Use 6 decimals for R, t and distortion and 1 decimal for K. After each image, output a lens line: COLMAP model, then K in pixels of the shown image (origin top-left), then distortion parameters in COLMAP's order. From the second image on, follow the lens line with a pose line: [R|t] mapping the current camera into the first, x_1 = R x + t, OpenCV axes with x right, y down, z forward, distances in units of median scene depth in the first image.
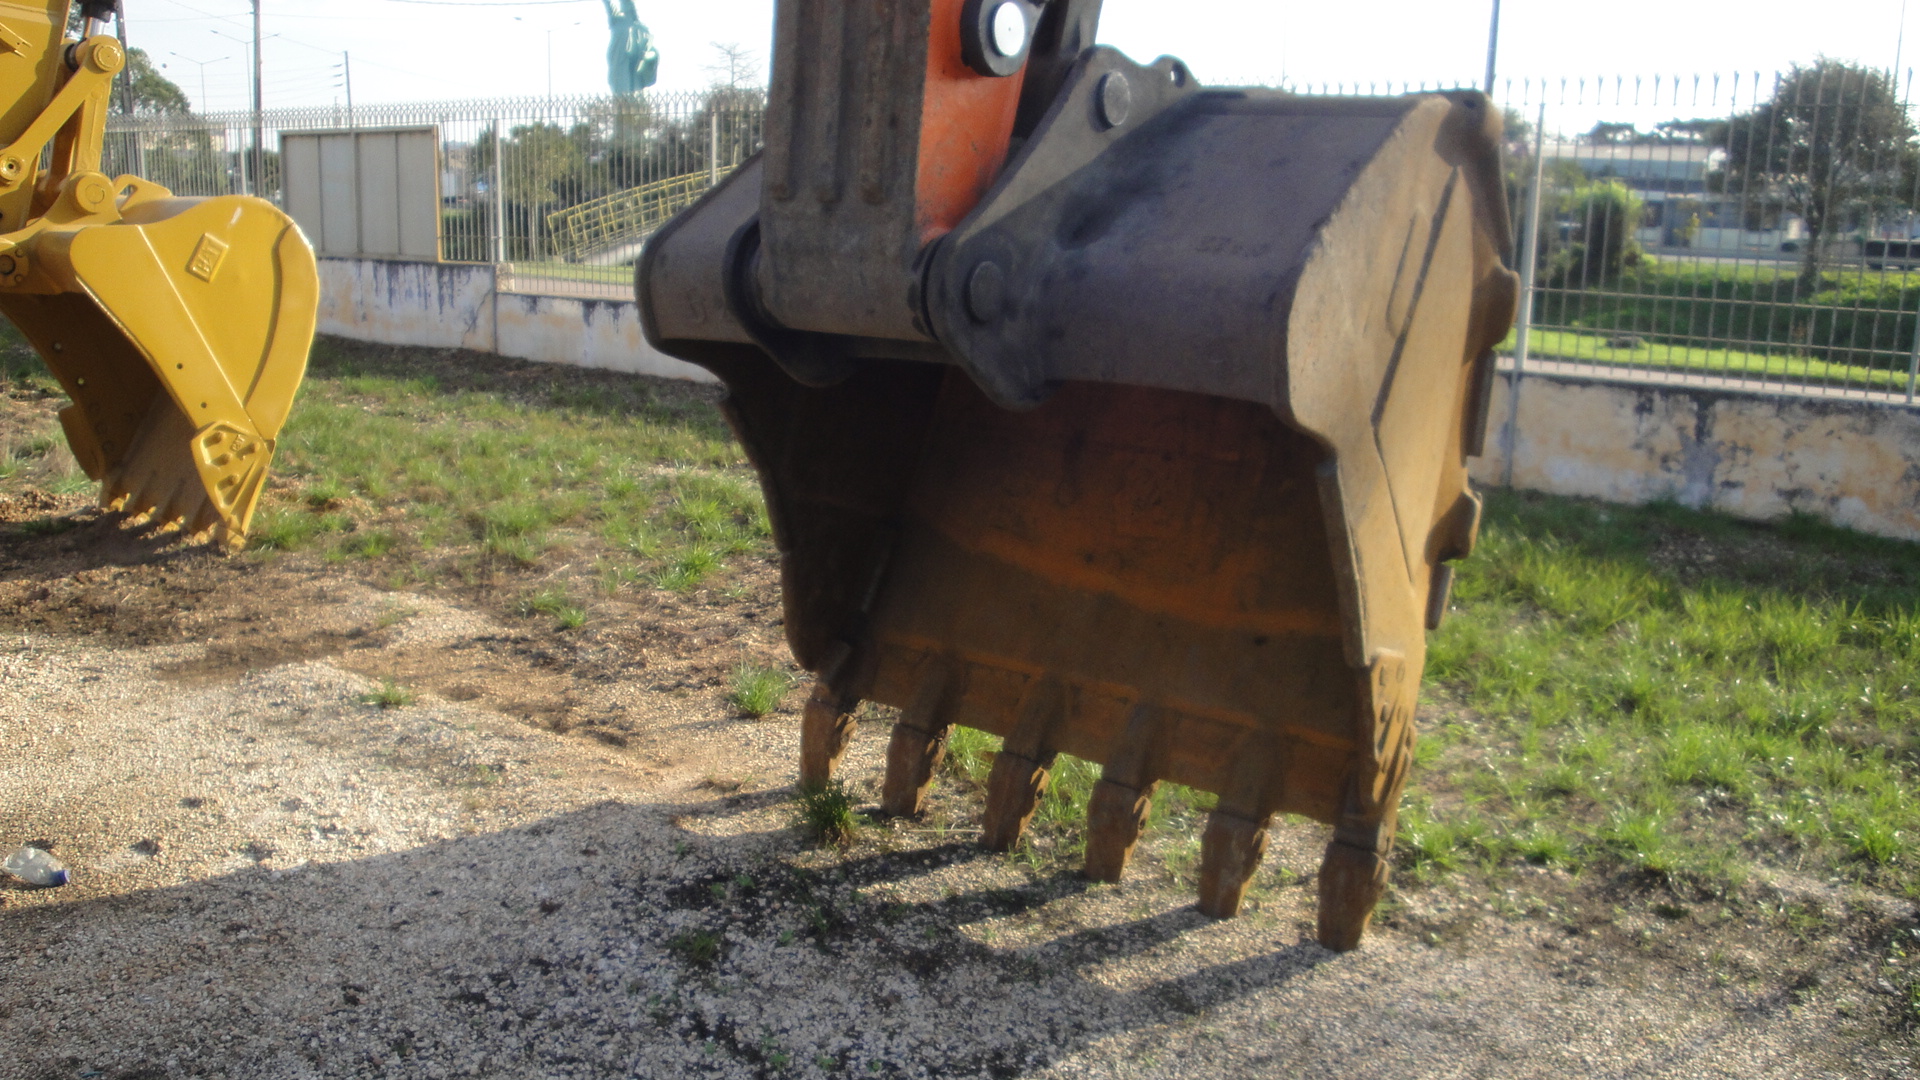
lens RADIAL K [[1744.5, 0, 960.0], [0, 1744.5, 540.0], [0, 0, 1]] dist [0.002283, 0.001029]
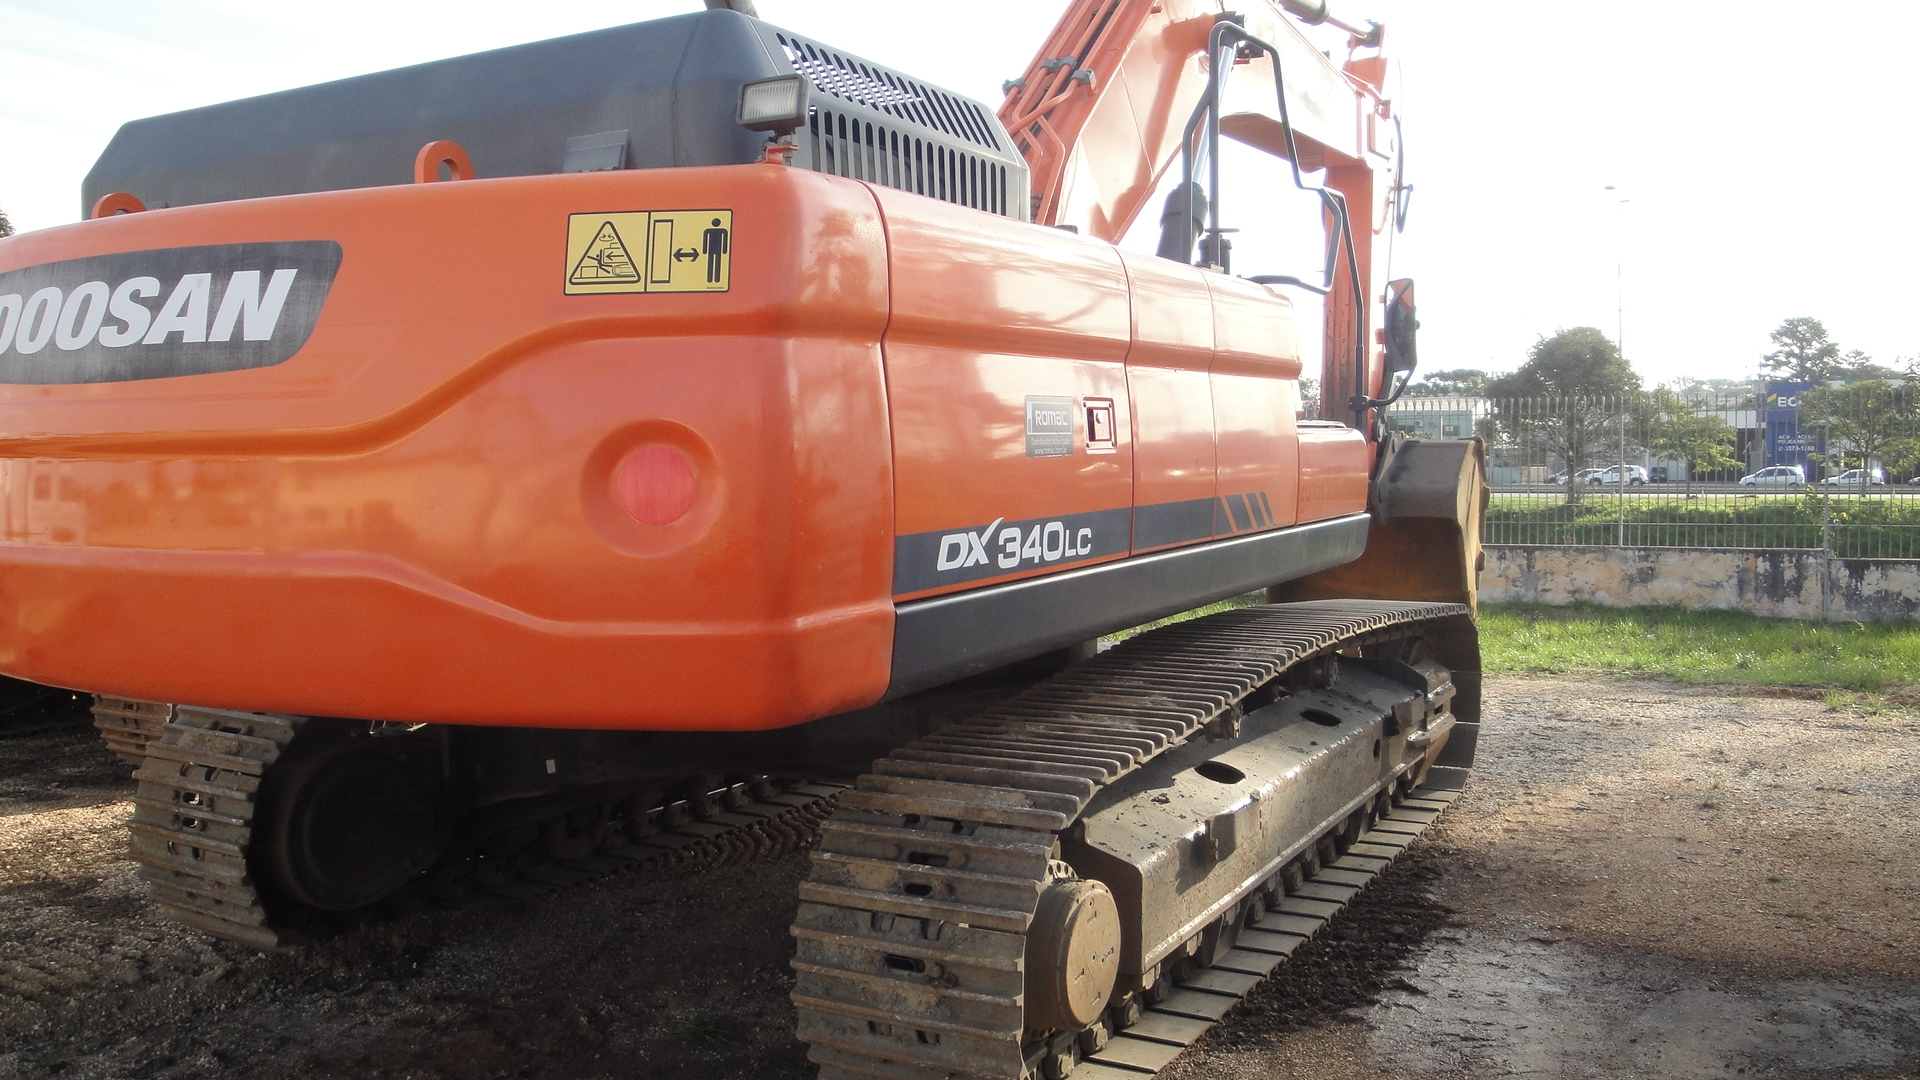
lens RADIAL K [[1725.6, 0, 960.0], [0, 1725.6, 540.0], [0, 0, 1]] dist [-0.008817, -0.003665]
pose [[0.993339, -0.040744, 0.107788, -0.468782], [0.056041, 0.988145, -0.142932, 0.161959], [-0.100687, 0.148021, 0.983846, -0.956006]]
